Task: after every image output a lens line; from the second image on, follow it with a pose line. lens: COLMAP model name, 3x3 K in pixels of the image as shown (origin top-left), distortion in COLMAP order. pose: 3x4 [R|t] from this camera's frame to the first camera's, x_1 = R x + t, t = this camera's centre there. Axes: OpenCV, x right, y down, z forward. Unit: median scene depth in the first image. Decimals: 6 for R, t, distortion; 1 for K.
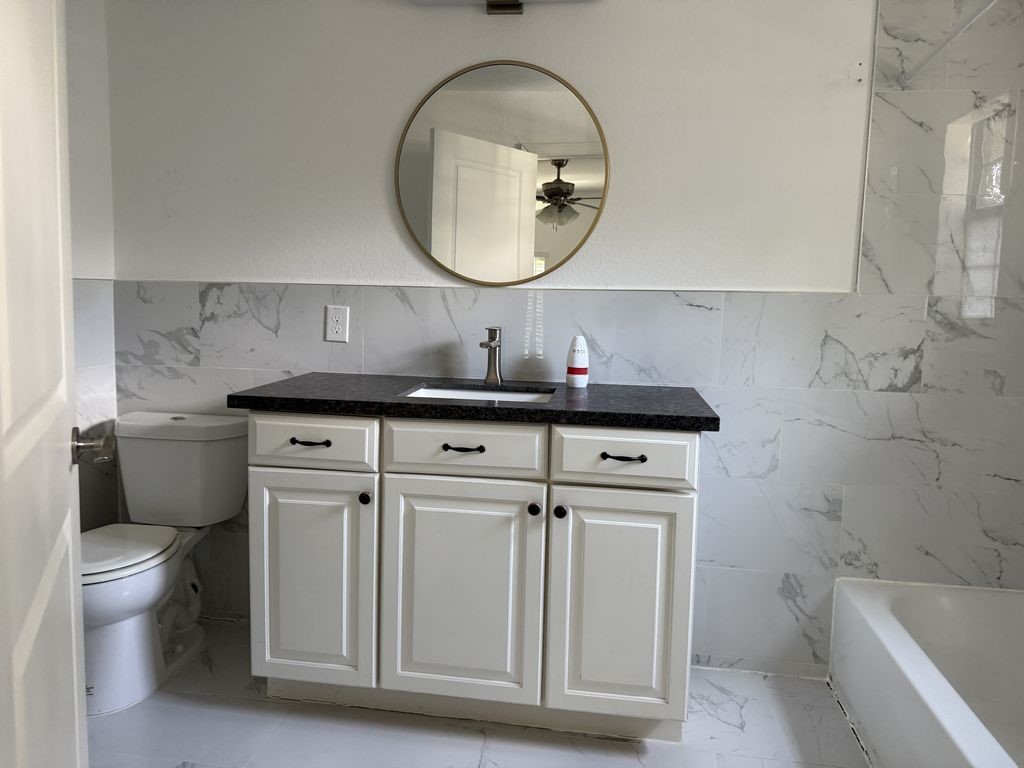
lens RADIAL K [[721.3, 0, 513.3], [0, 721.3, 390.0], [0, 0, 1]] dist [0.155446, -0.223739]
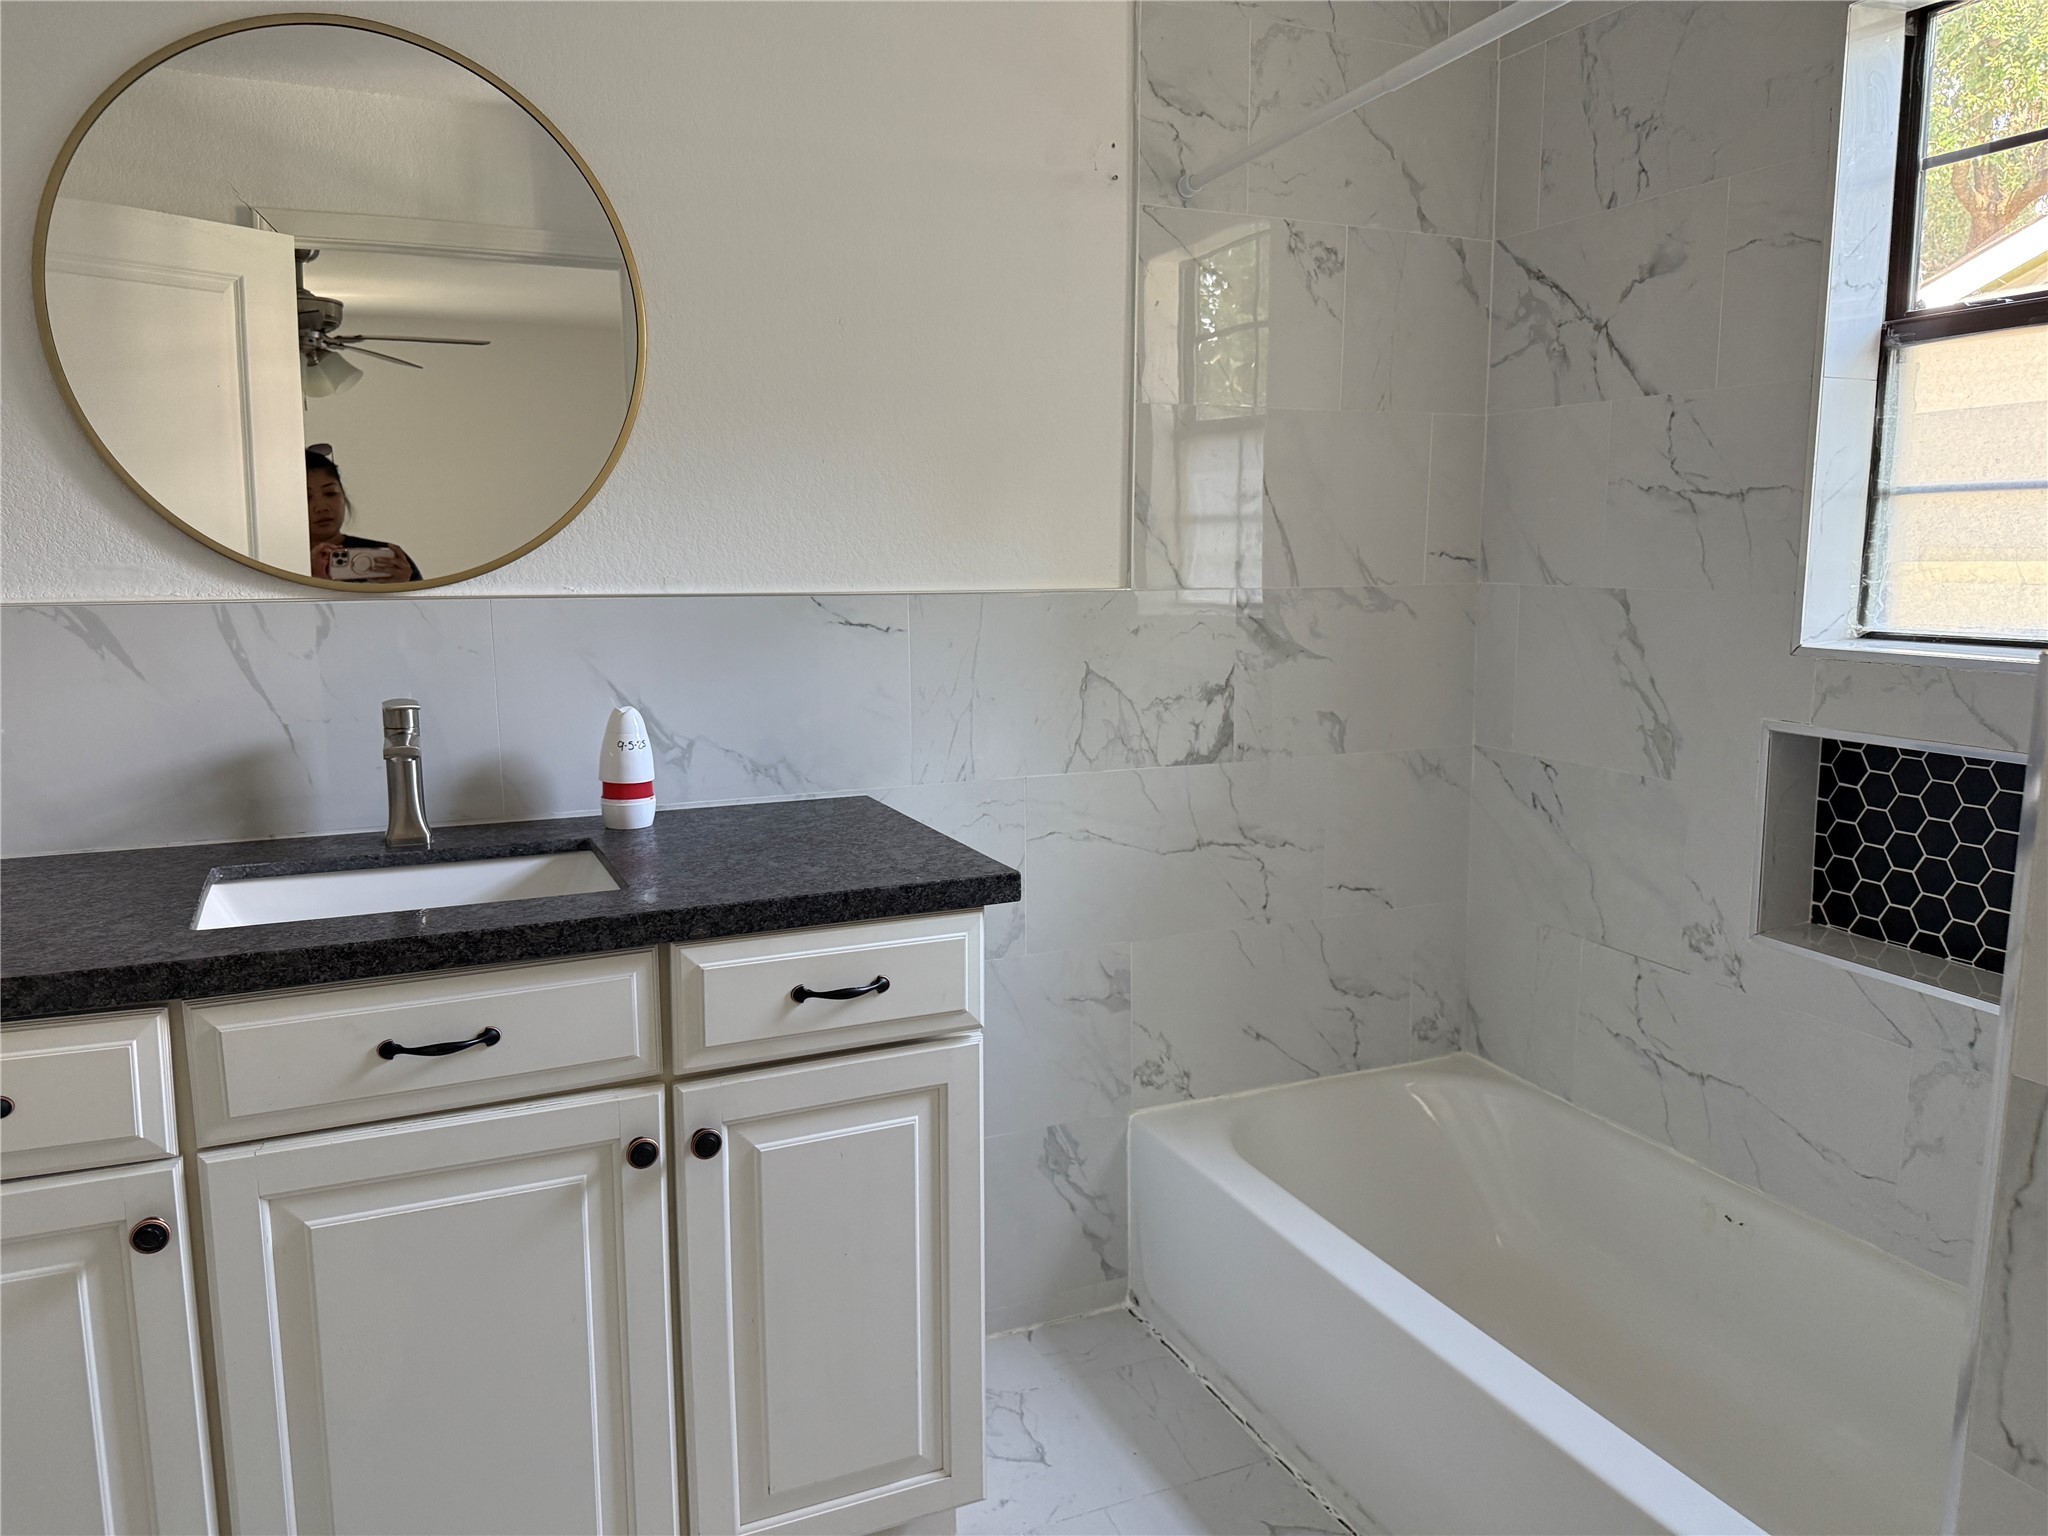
lens RADIAL K [[1442.5, 0, 1026.7], [0, 1442.5, 780.0], [0, 0, 1]] dist [0.155446, -0.223739]
pose [[0.844046, -0.109142, 0.525047, -0.166128], [0.088905, 0.994001, 0.063704, -0.066356], [-0.528850, -0.007090, 0.848686, 0.143510]]
